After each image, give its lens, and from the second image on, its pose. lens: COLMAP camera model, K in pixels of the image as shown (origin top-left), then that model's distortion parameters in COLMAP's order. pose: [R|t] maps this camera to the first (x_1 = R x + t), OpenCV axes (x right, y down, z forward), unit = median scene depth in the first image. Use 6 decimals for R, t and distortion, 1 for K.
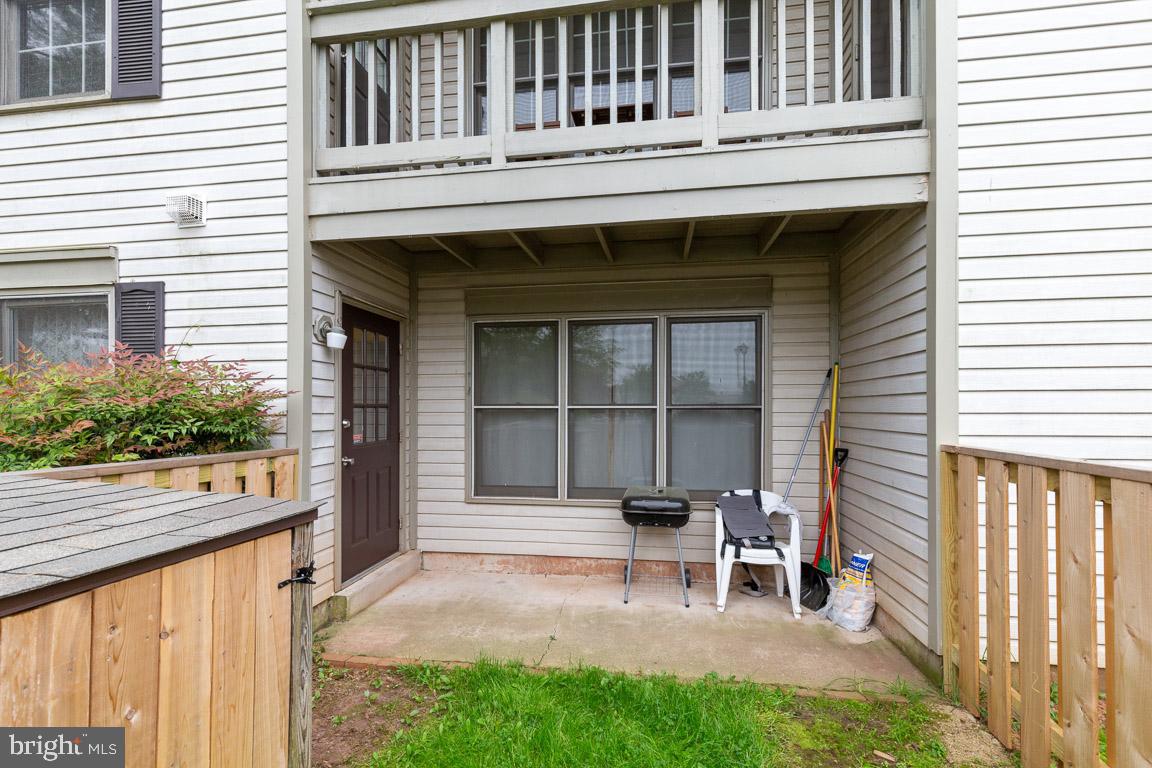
lens RADIAL K [[525.5, 0, 579.4], [0, 525.5, 398.7], [0, 0, 1]] dist [0.004653, -0.000277]
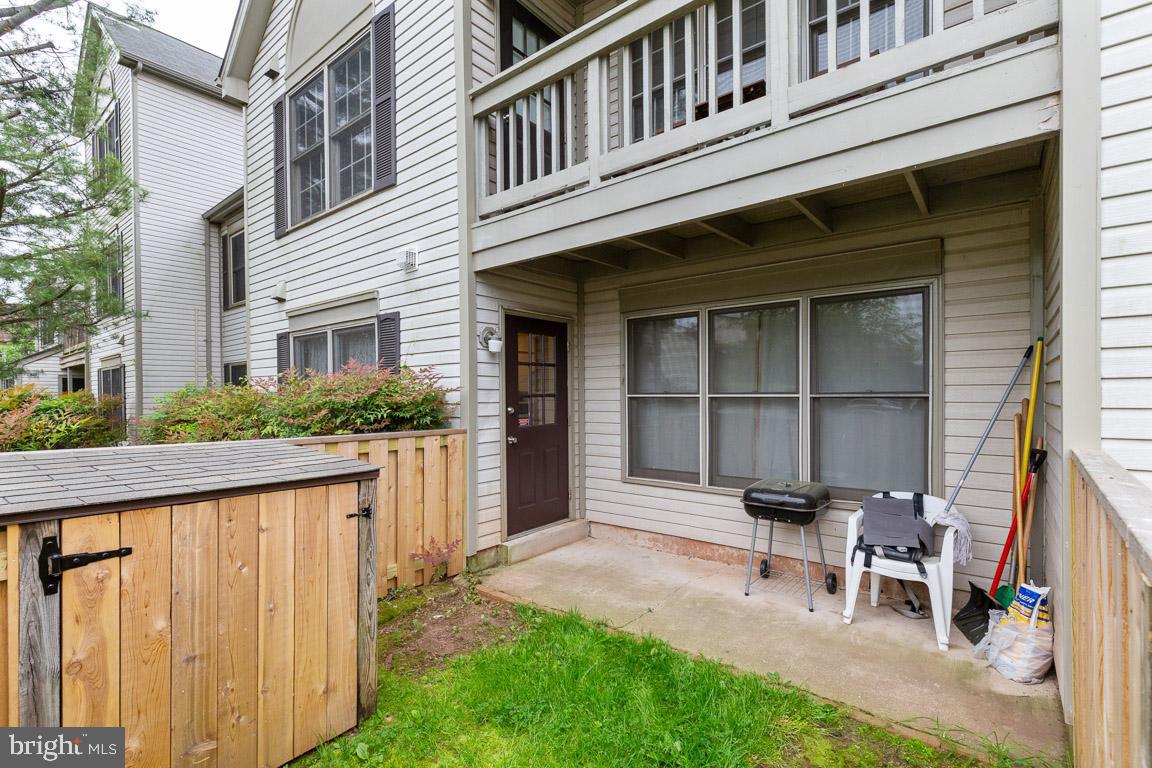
lens RADIAL K [[527.4, 0, 577.2], [0, 527.4, 387.7], [0, 0, 1]] dist [0.002018, -0.000053]
pose [[0.864347, -0.010022, -0.502796, 0.350824], [0.016244, 0.999836, 0.007994, -0.015378], [0.502633, -0.015077, 0.864368, -0.011455]]
